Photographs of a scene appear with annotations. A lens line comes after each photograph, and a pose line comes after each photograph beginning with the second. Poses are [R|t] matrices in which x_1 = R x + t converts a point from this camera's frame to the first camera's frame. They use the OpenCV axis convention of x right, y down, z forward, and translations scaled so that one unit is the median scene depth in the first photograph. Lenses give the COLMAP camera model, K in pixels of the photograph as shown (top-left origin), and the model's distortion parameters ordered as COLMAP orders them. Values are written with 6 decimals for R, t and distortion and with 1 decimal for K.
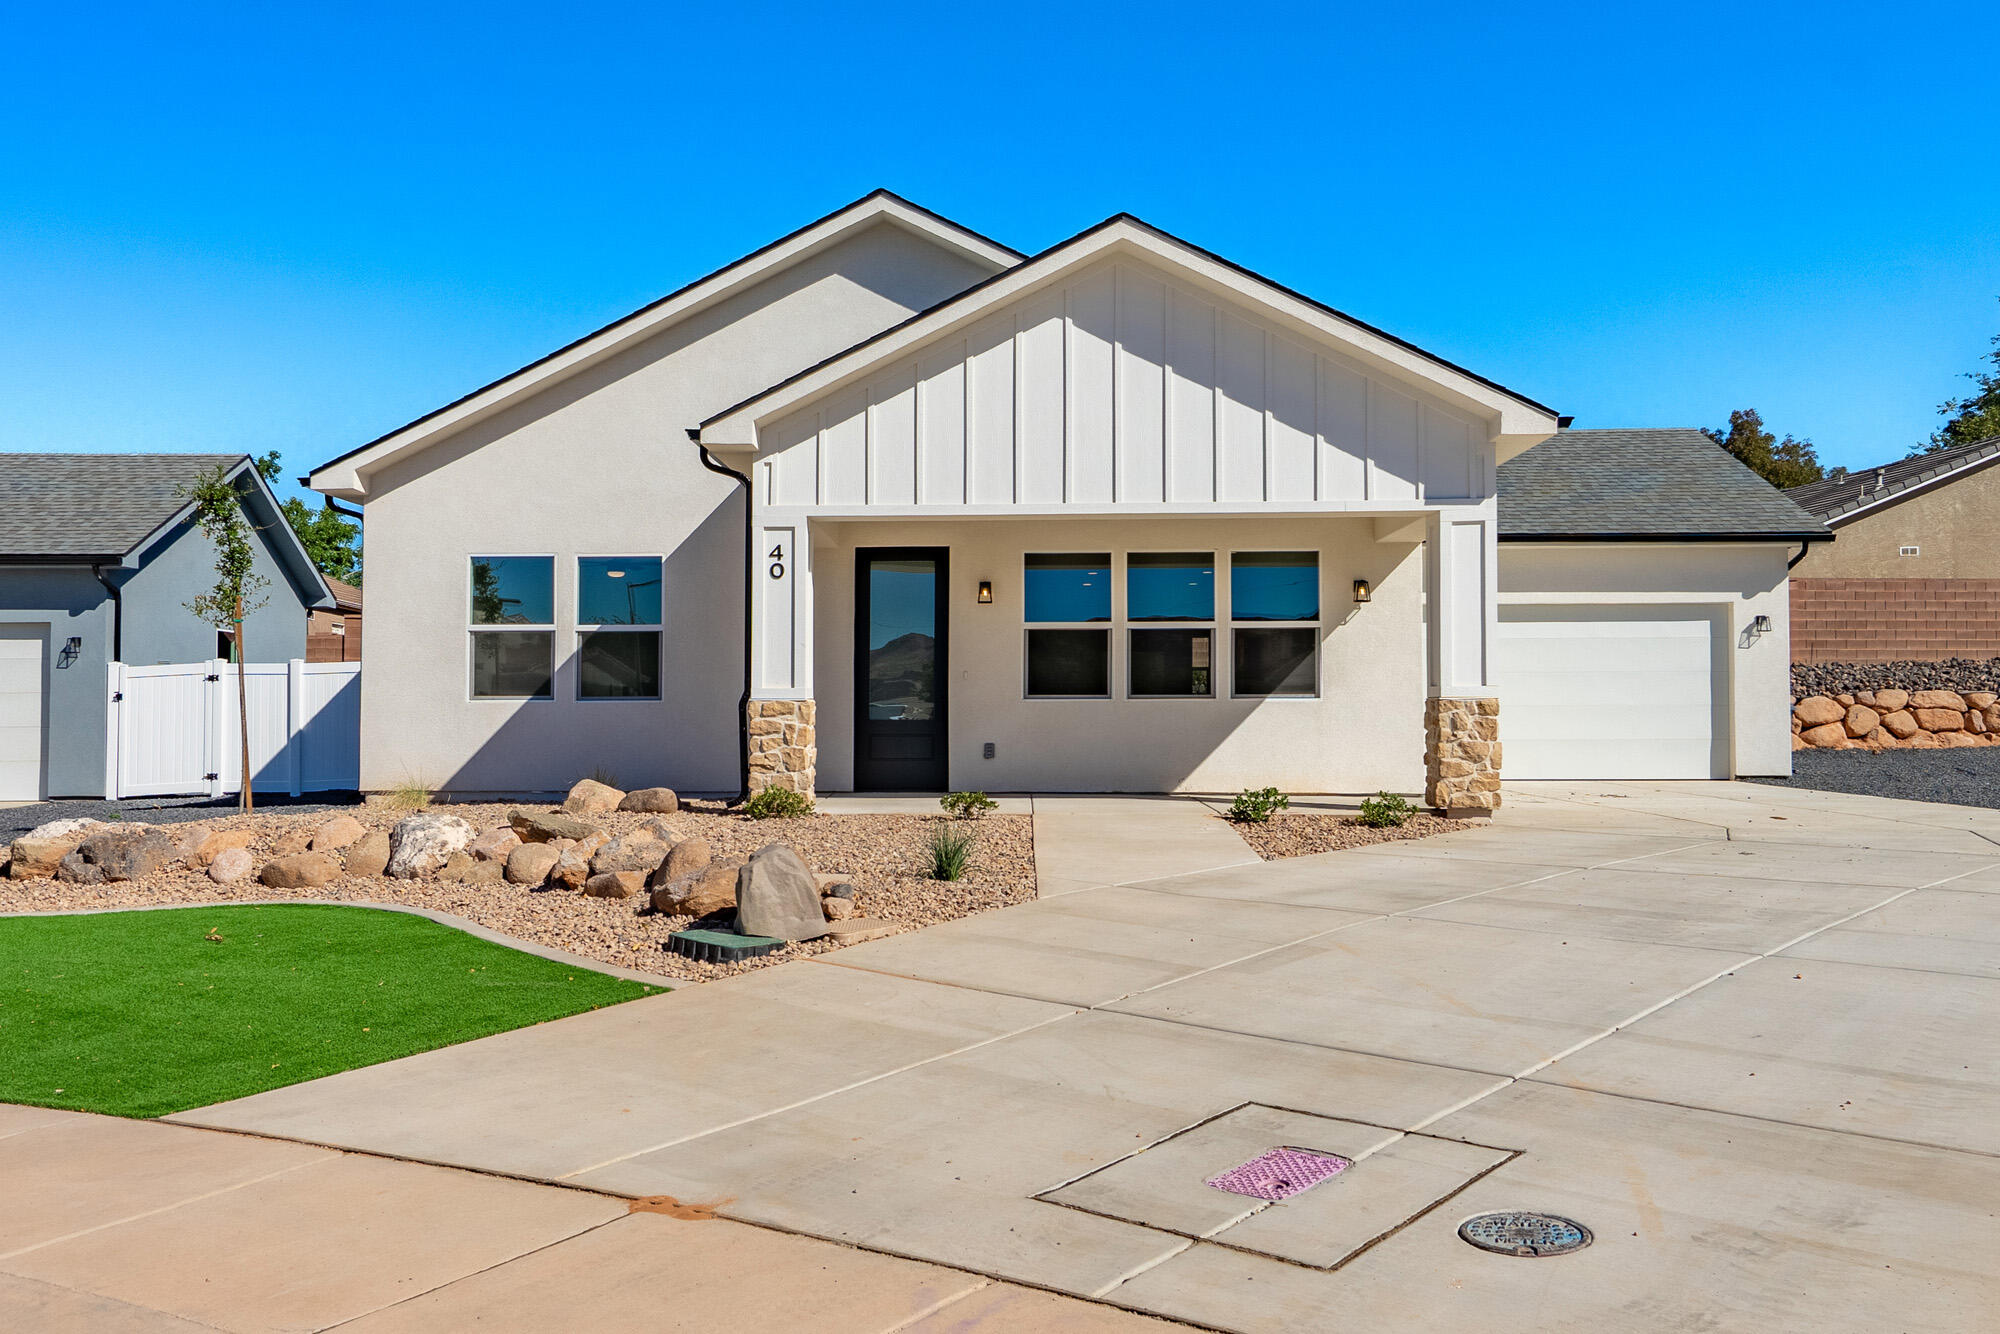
lens RADIAL K [[1350.4, 0, 991.5], [0, 1350.4, 674.1], [0, 0, 1]] dist [0.004811, -0.000723]
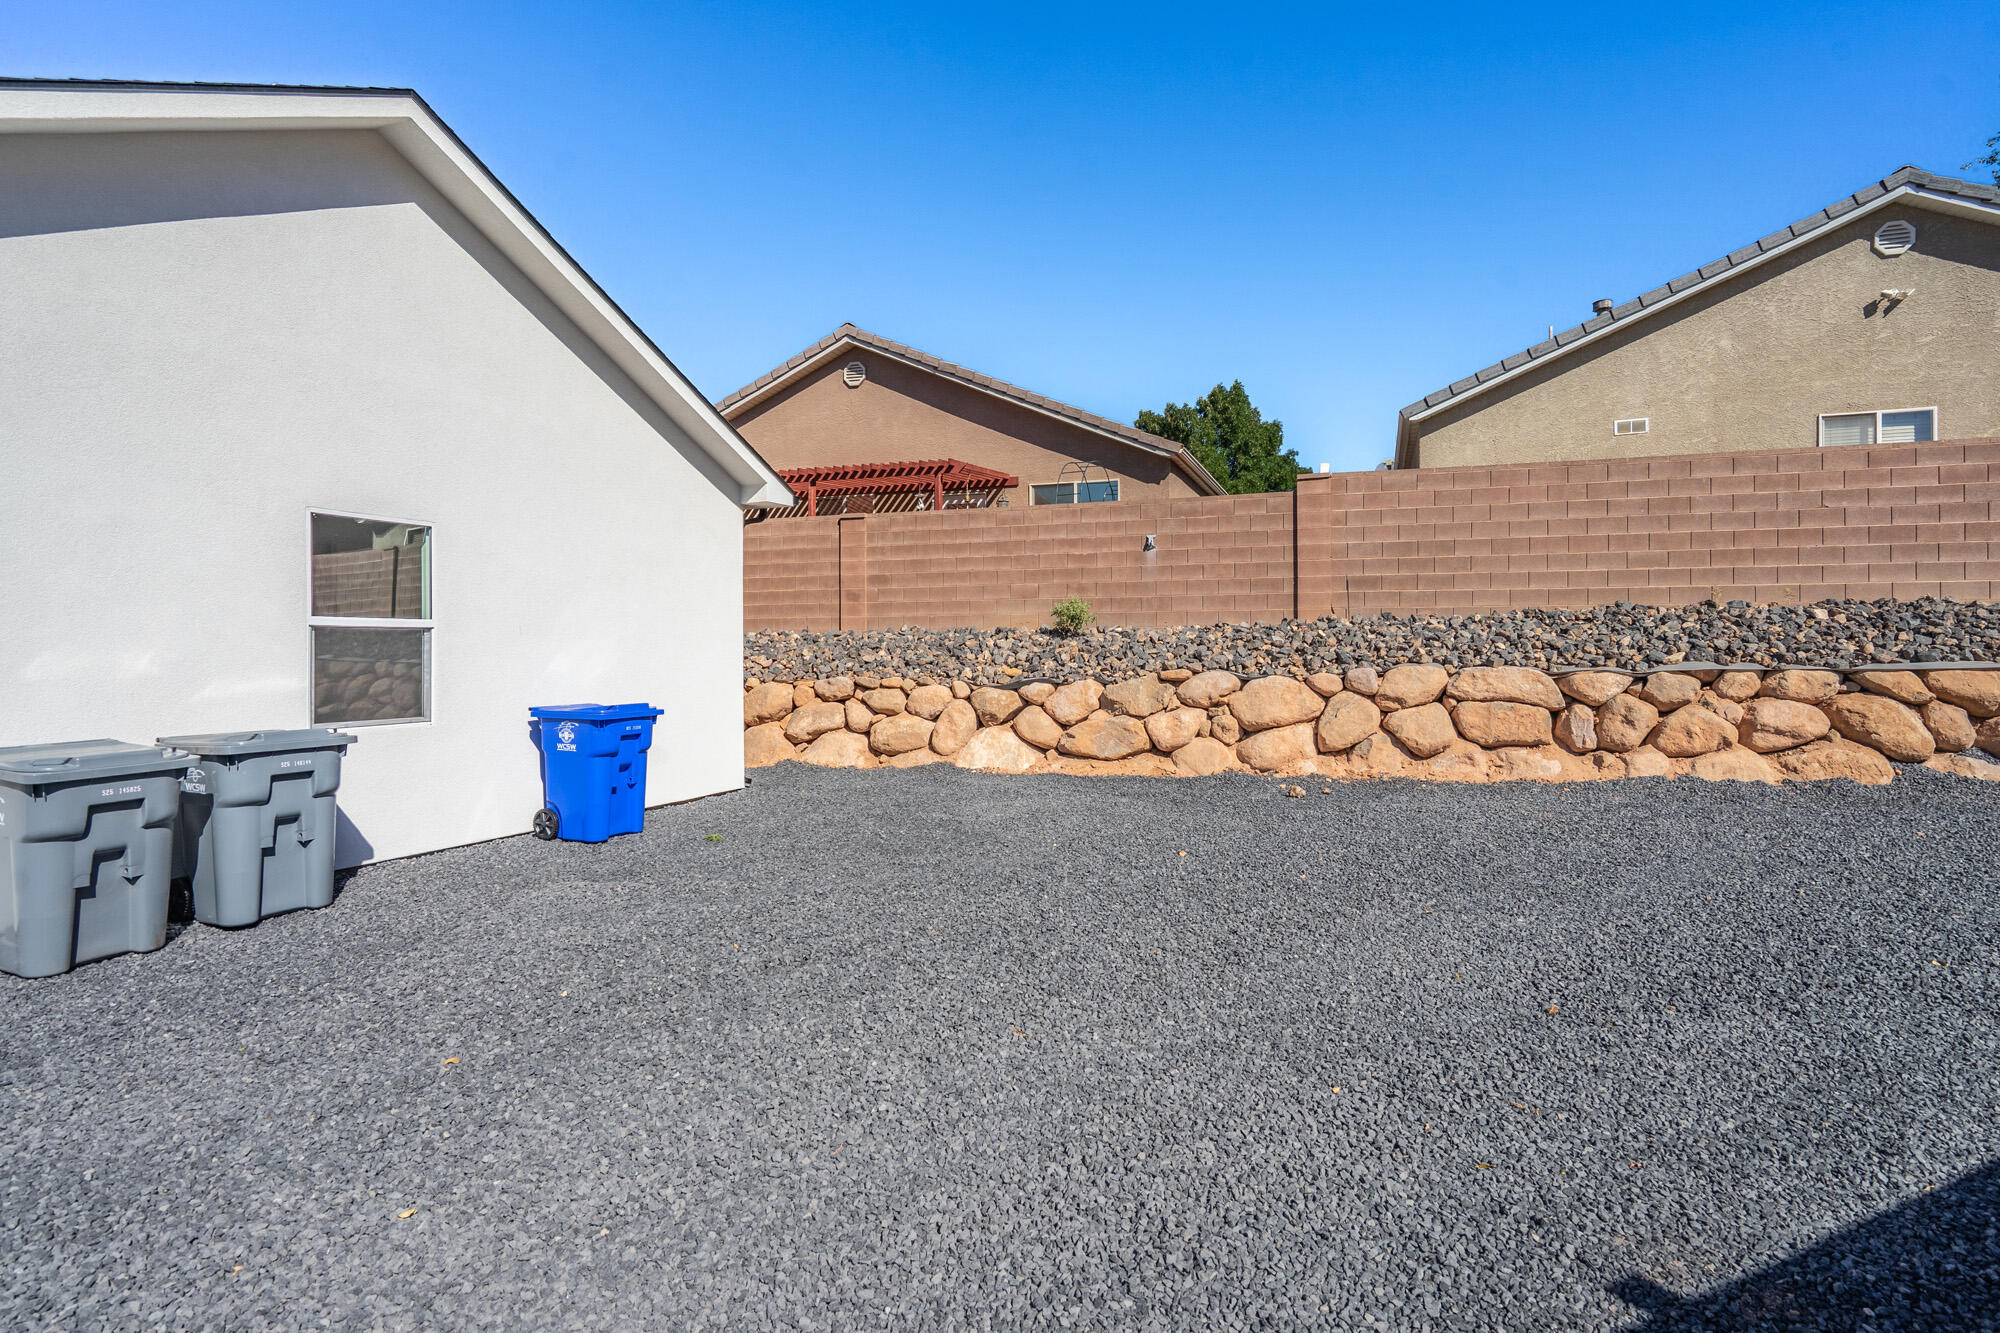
lens RADIAL K [[959.2, 0, 994.9], [0, 959.2, 654.6], [0, 0, 1]] dist [0.000087, -0.000226]
pose [[0.960159, -0.001584, -0.279450, 0.921190], [0.011067, 0.999415, 0.032360, -0.009941], [0.279235, -0.034163, 0.959615, 0.887499]]
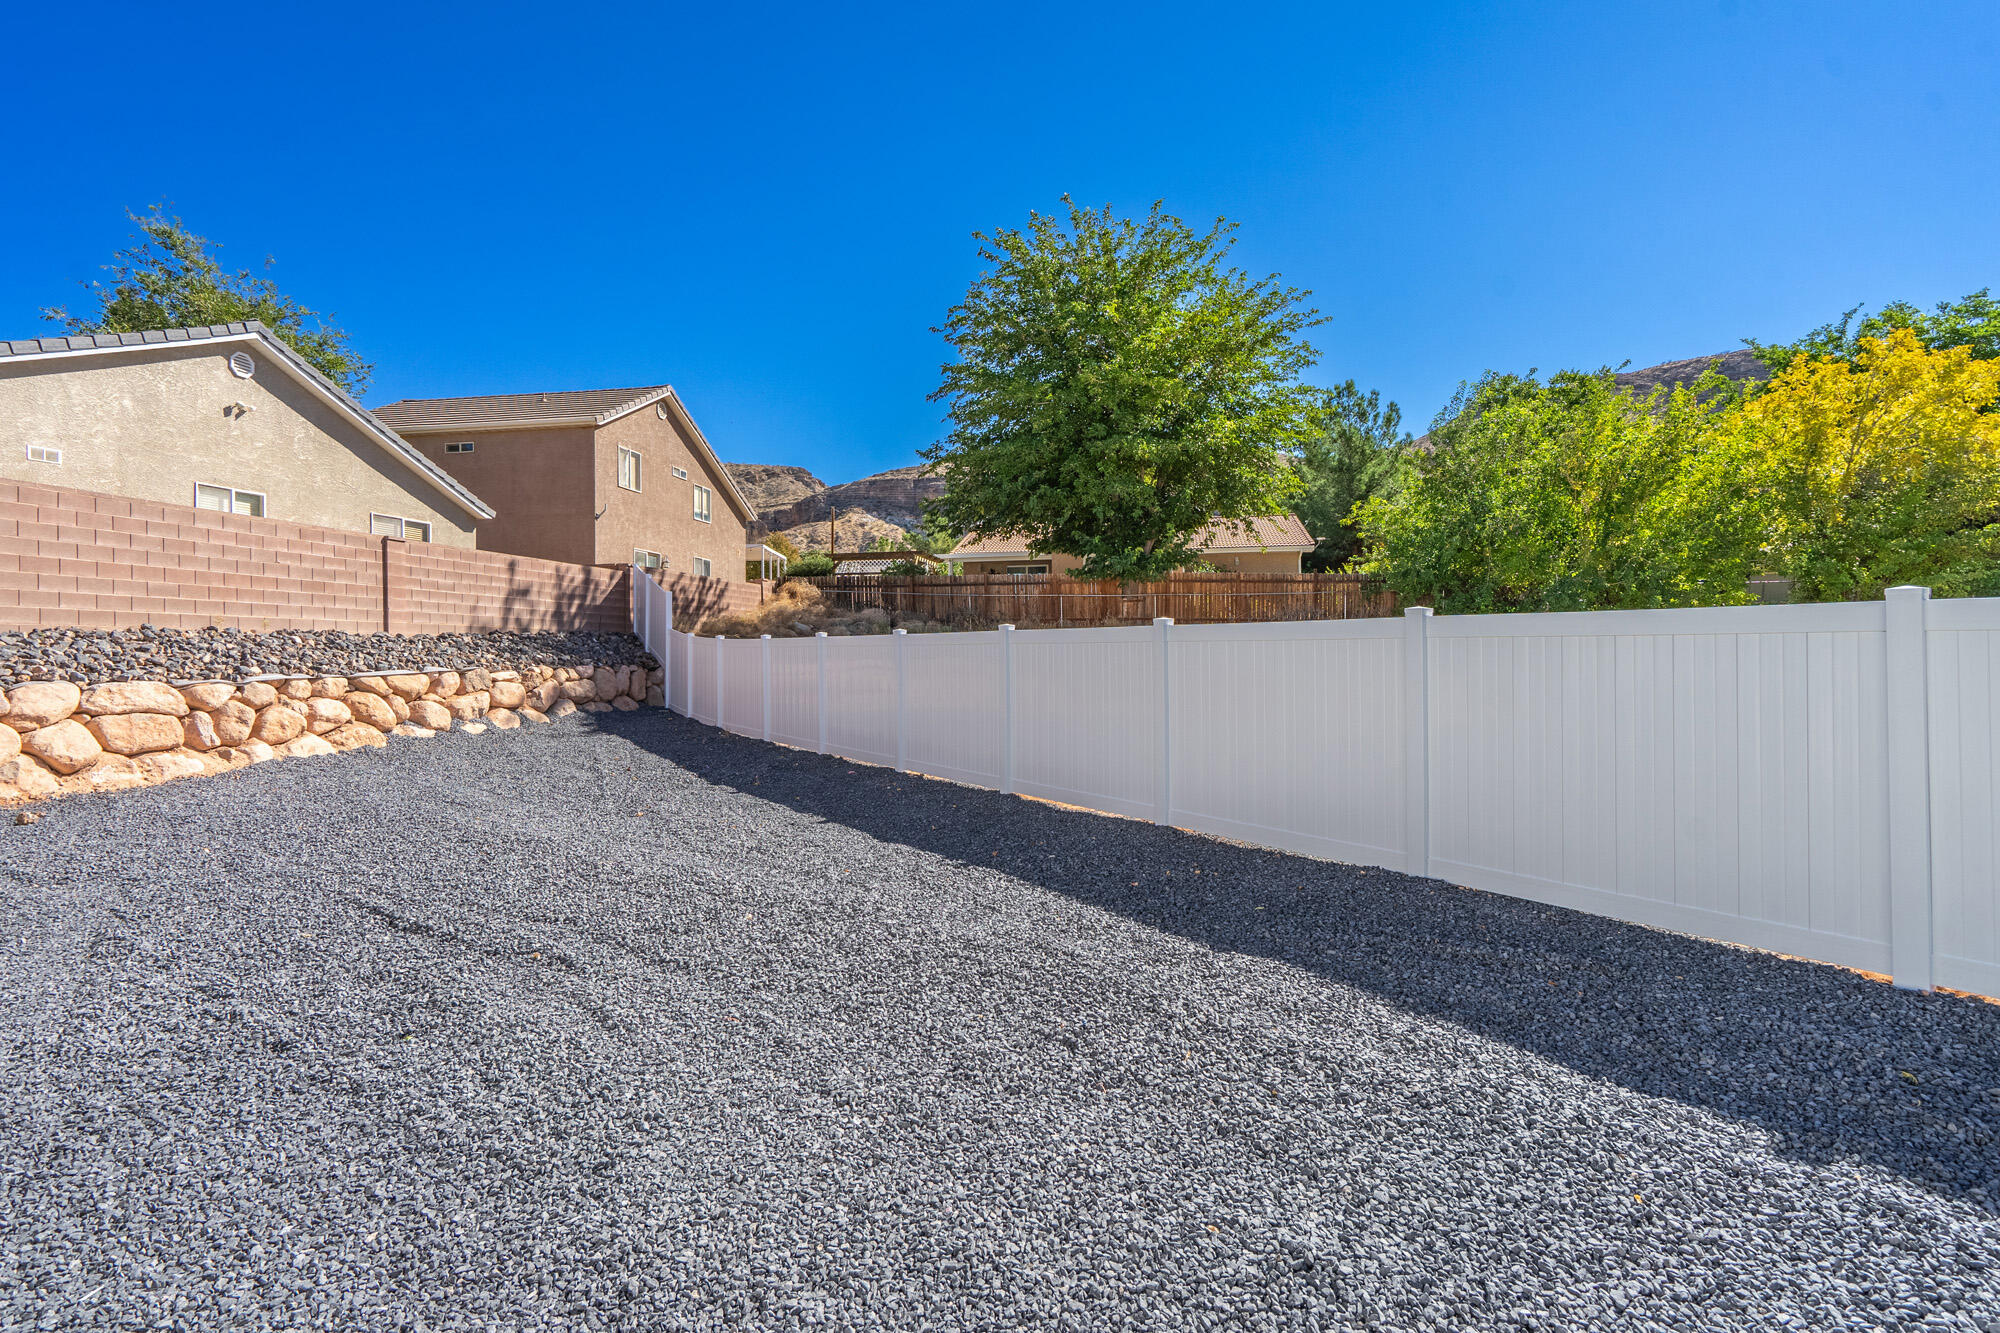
lens RADIAL K [[940.3, 0, 1004.7], [0, 940.3, 645.9], [0, 0, 1]] dist [0.000494, 0.000007]
pose [[0.119472, 0.006362, 0.992817, 0.519979], [-0.013102, 0.999902, -0.004831, -0.008896], [-0.992751, -0.012430, 0.119544, 0.880572]]
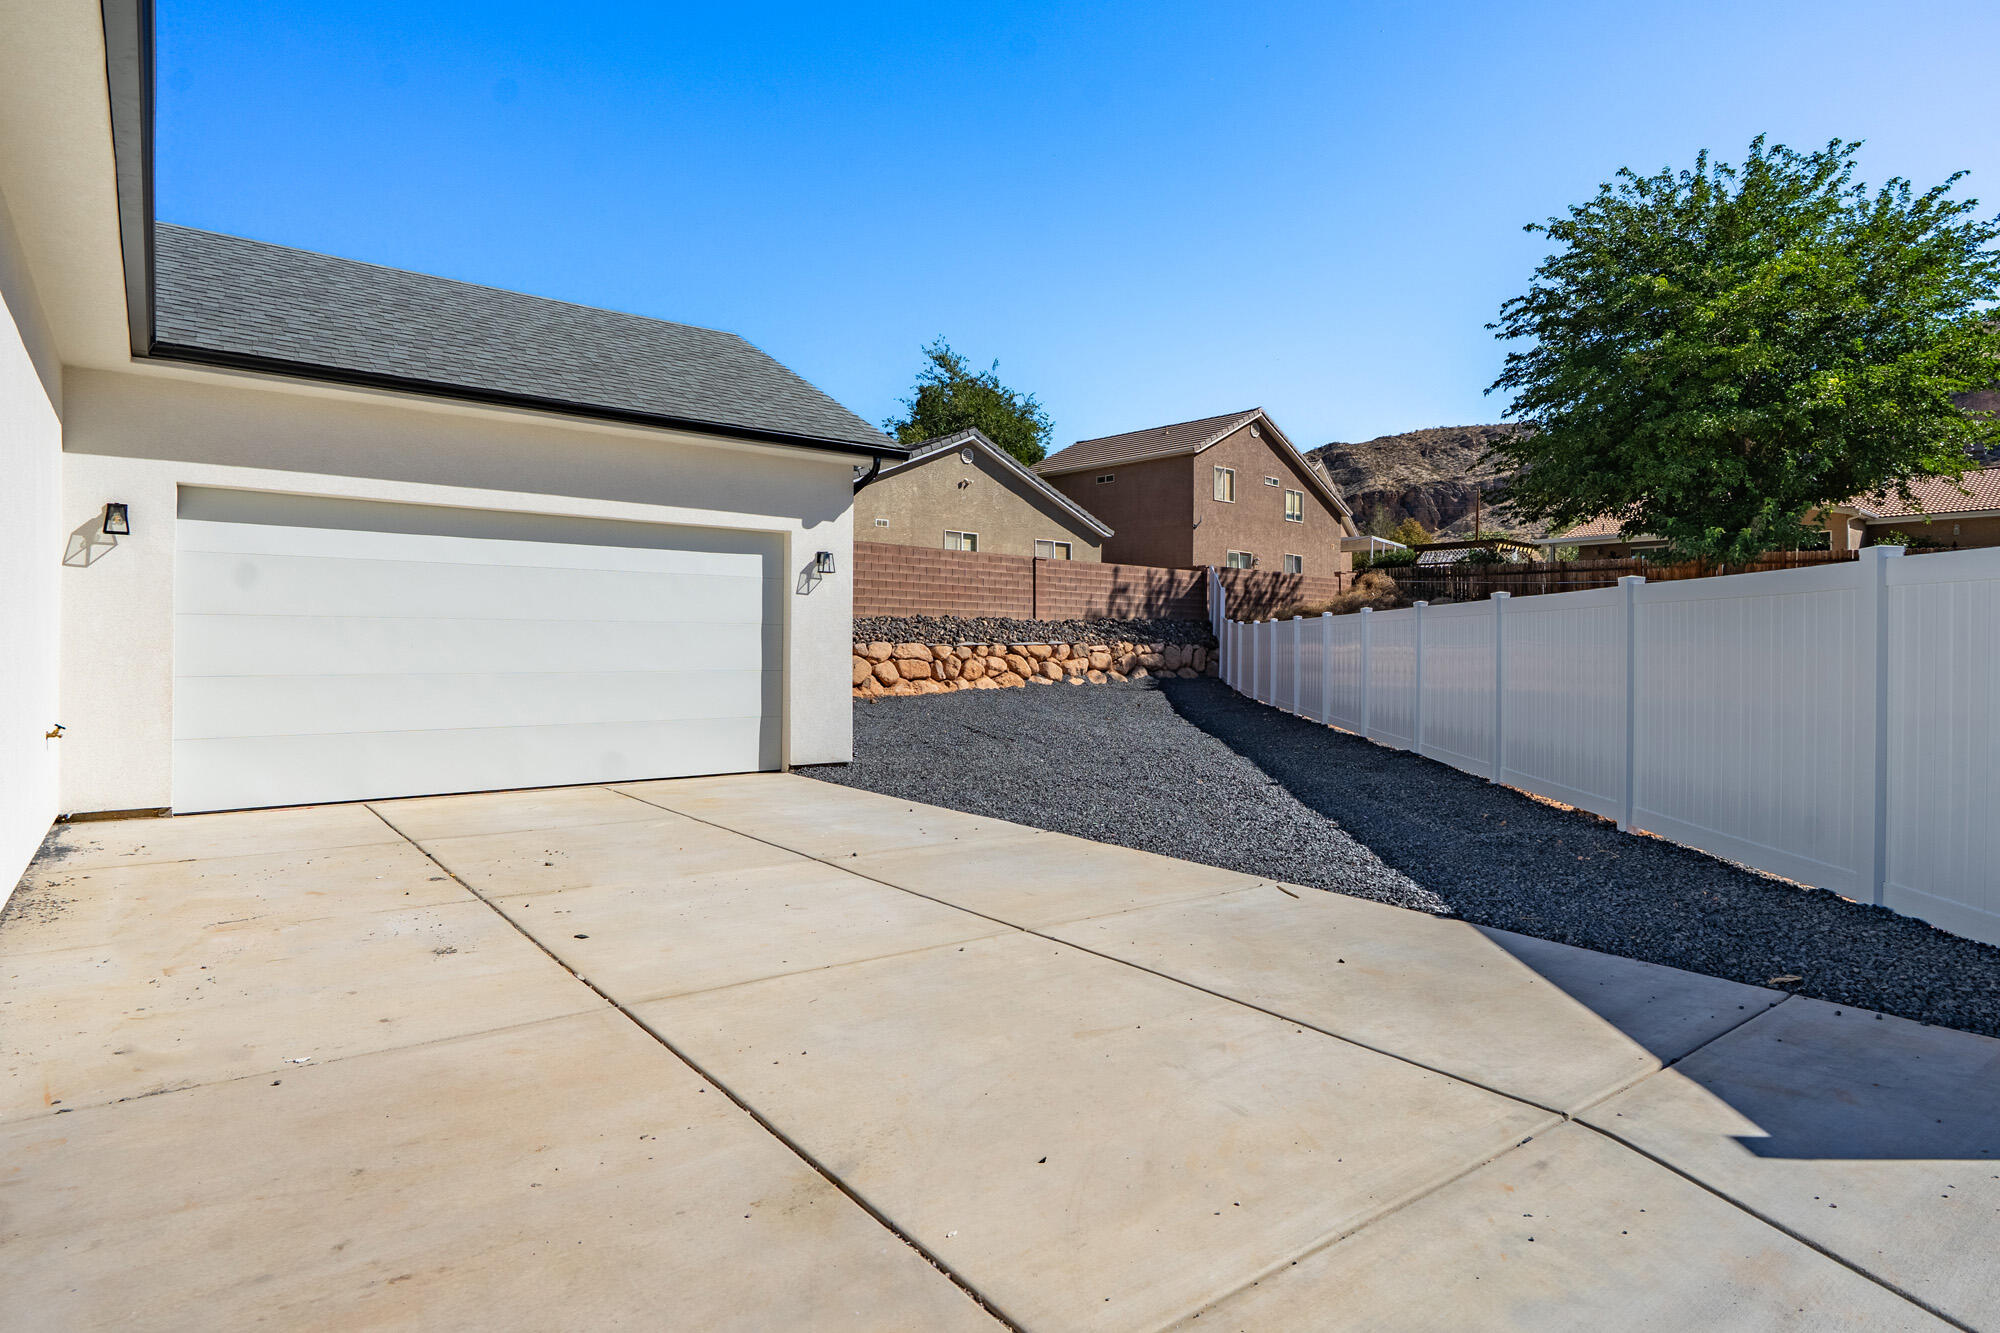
lens RADIAL K [[1030.1, 0, 964.5], [0, 1030.1, 651.5], [0, 0, 1]] dist [-0.002112, 0.000206]
pose [[0.742994, 0.002638, 0.669293, 0.234327], [-0.024329, 0.999438, 0.023070, -0.002793], [-0.668855, -0.033424, 0.742641, 0.499680]]
